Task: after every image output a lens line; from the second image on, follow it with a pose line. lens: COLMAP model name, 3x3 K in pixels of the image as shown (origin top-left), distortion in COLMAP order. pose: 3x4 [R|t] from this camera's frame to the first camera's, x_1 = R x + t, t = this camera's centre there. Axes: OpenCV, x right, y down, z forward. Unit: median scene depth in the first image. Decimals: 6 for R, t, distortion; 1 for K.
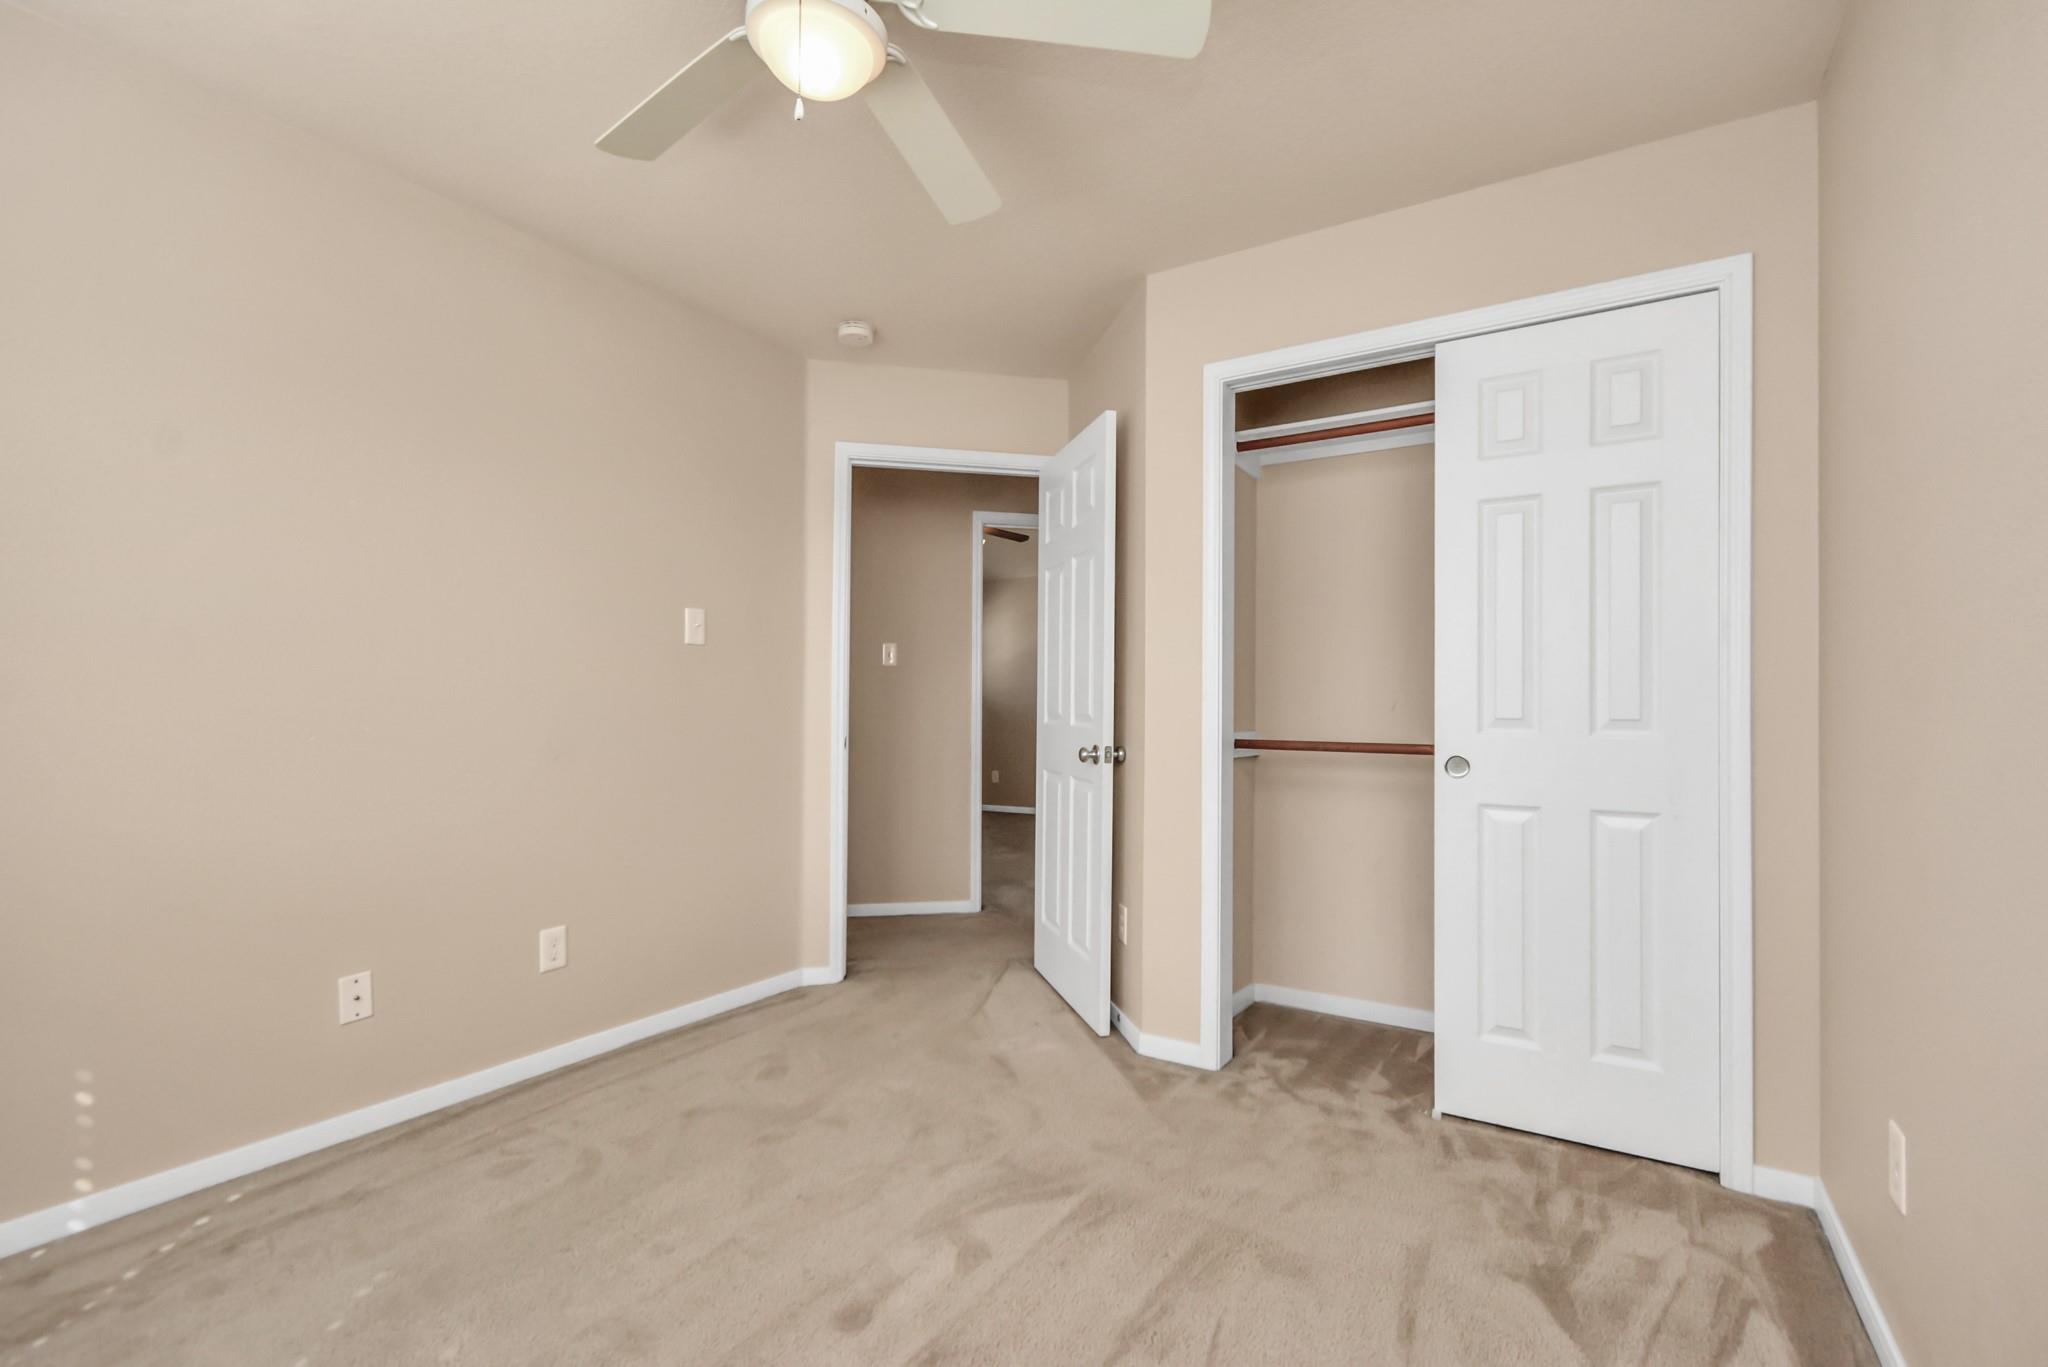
lens RADIAL K [[896.9, 0, 1041.7], [0, 896.9, 725.3], [0, 0, 1]] dist [-0.000490, -0.000141]
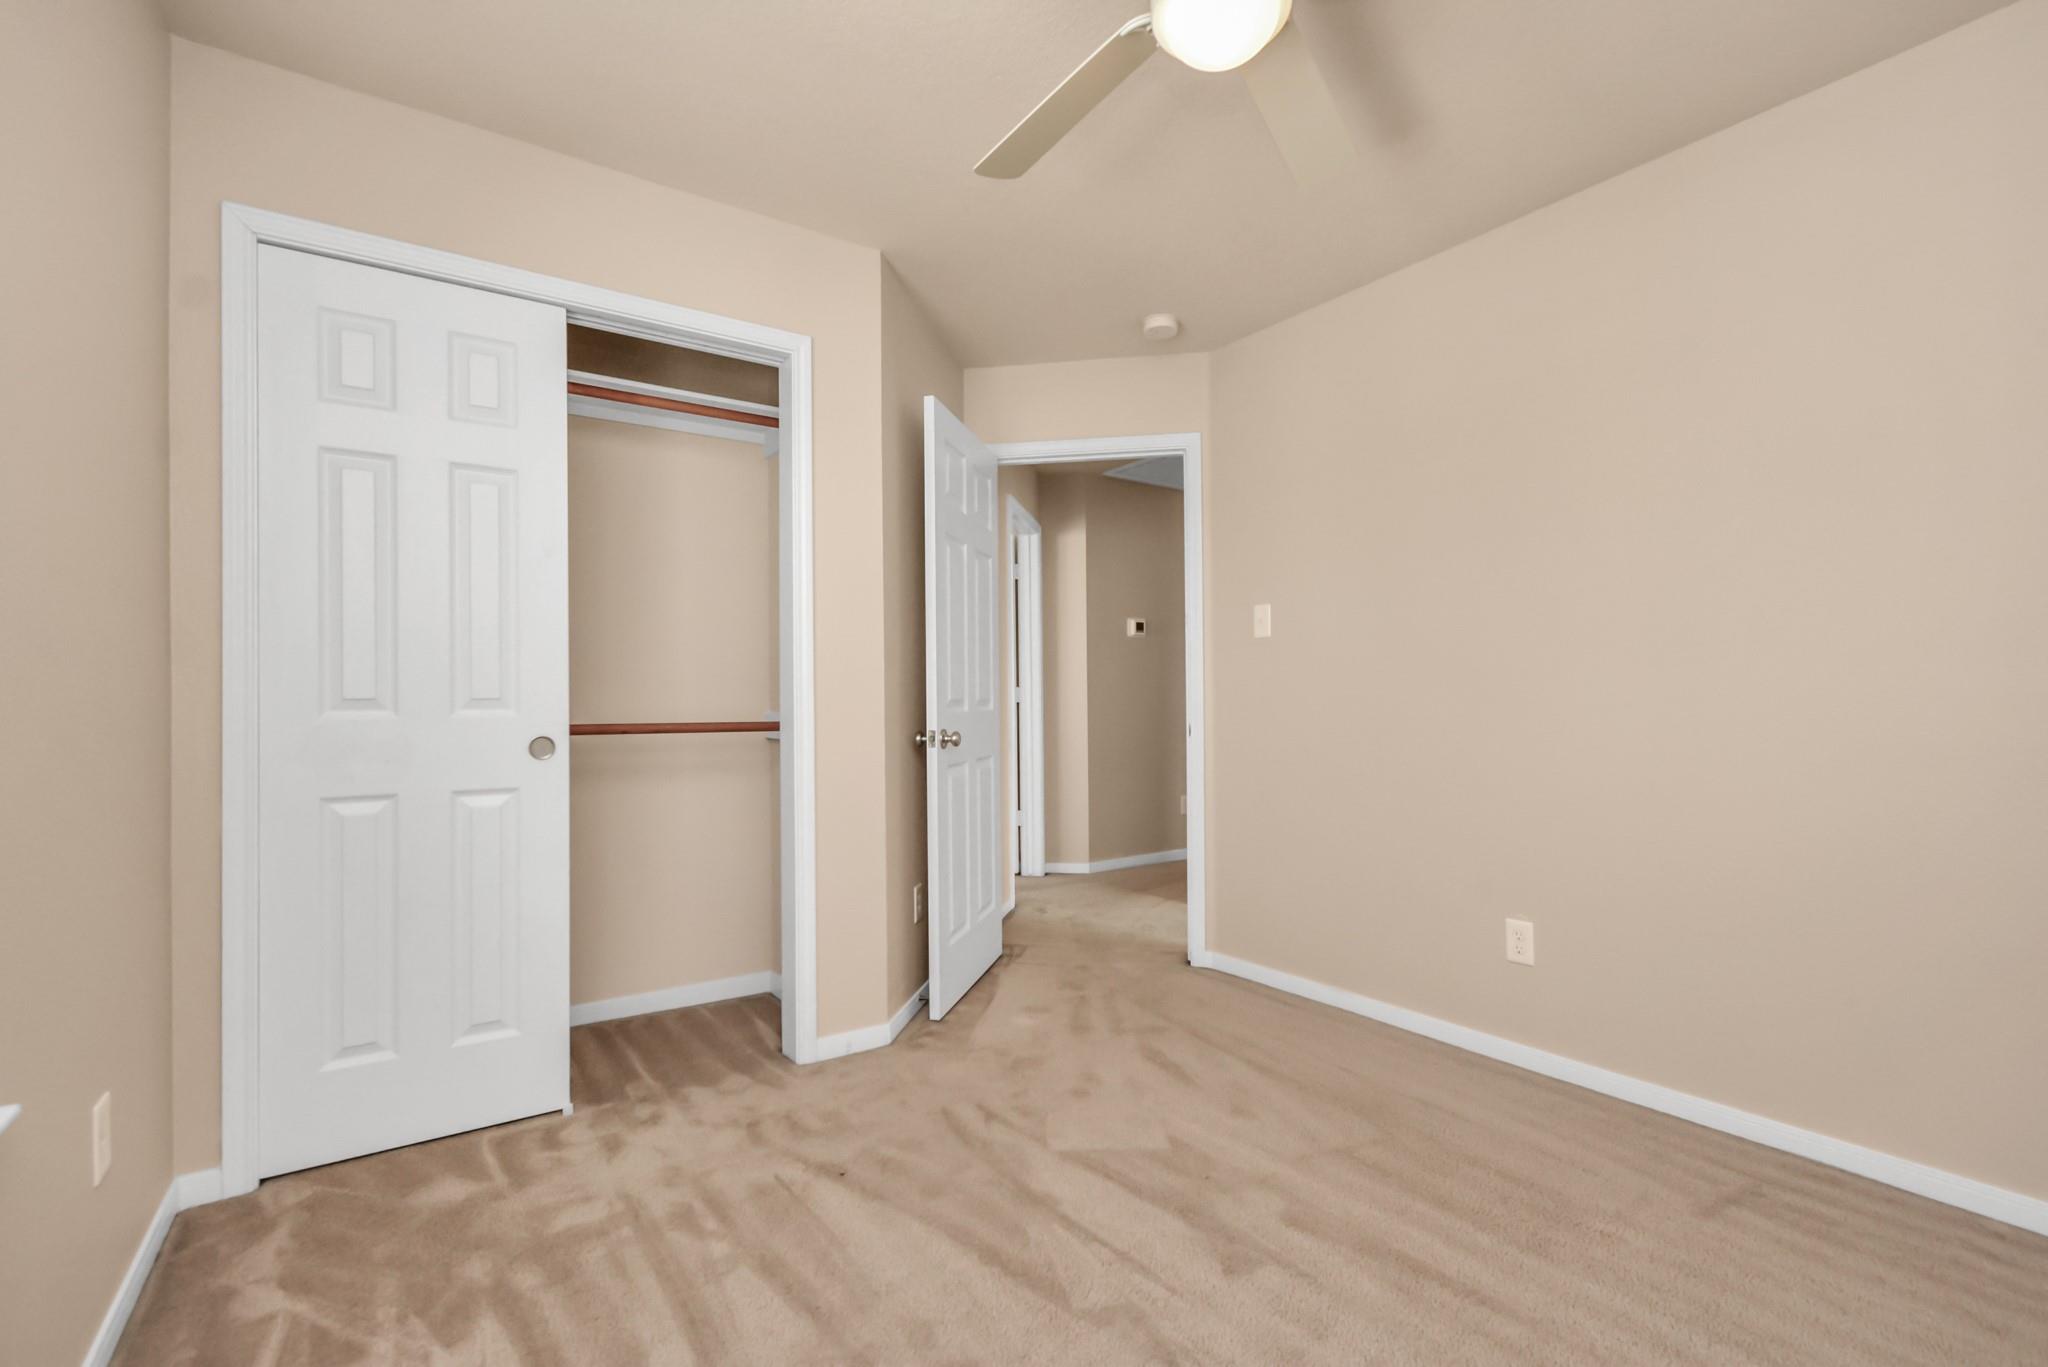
lens RADIAL K [[935.2, 0, 987.3], [0, 935.2, 681.8], [0, 0, 1]] dist [-0.000283, 0.000400]
pose [[0.440849, 0.017056, 0.897419, -0.431591], [0.004525, 0.999765, -0.021224, -0.003339], [-0.897570, 0.013417, 0.440668, 0.256101]]
